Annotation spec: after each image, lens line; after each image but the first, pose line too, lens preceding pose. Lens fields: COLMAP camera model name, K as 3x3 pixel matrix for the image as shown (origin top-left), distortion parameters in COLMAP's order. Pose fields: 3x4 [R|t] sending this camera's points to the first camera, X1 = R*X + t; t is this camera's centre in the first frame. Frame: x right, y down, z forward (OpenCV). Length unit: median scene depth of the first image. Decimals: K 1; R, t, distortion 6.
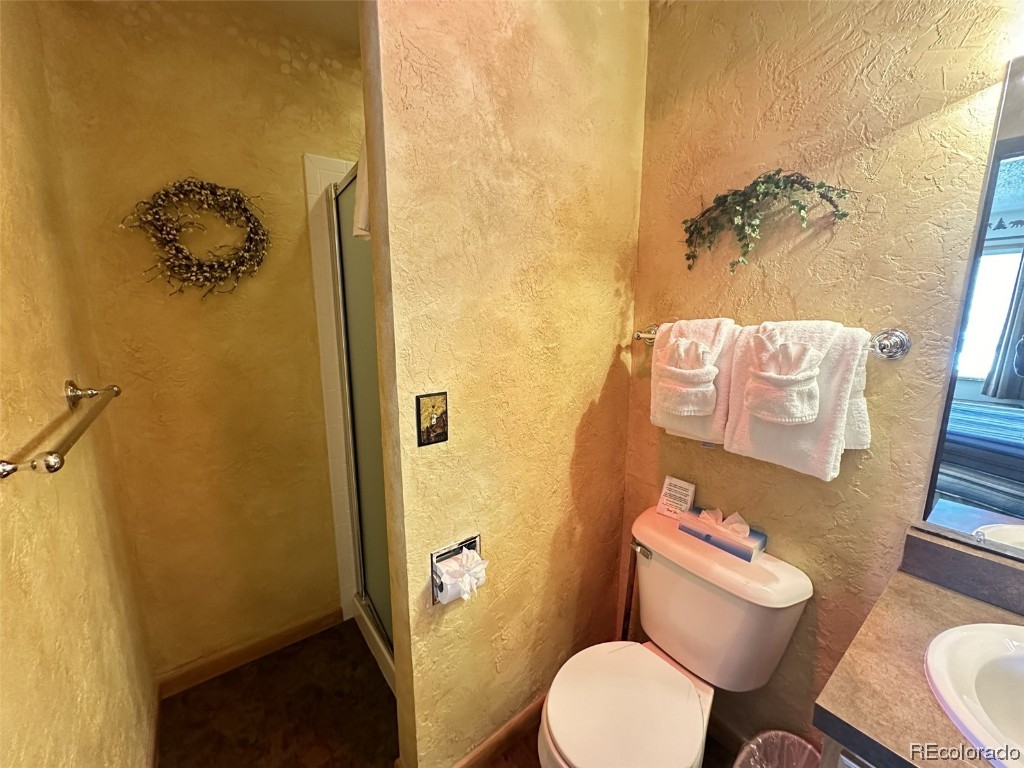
lens RADIAL K [[409.3, 0, 511.0], [0, 409.3, 386.5], [0, 0, 1]] dist [-0.003699, 0.000153]
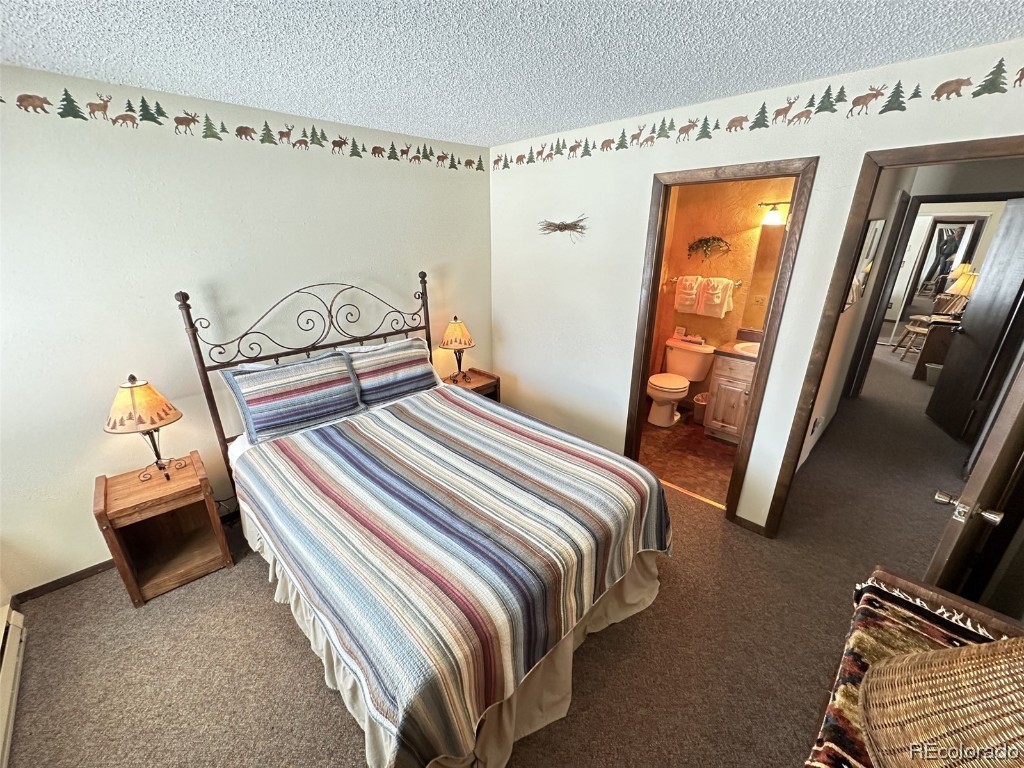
lens RADIAL K [[409.3, 0, 514.3], [0, 409.3, 385.7], [0, 0, 1]] dist [-0.003699, 0.000153]
pose [[0.991951, -0.043065, 0.119076, -1.503240], [0.020689, 0.982874, 0.183113, 0.084052], [-0.124923, -0.179176, 0.975854, -2.387250]]
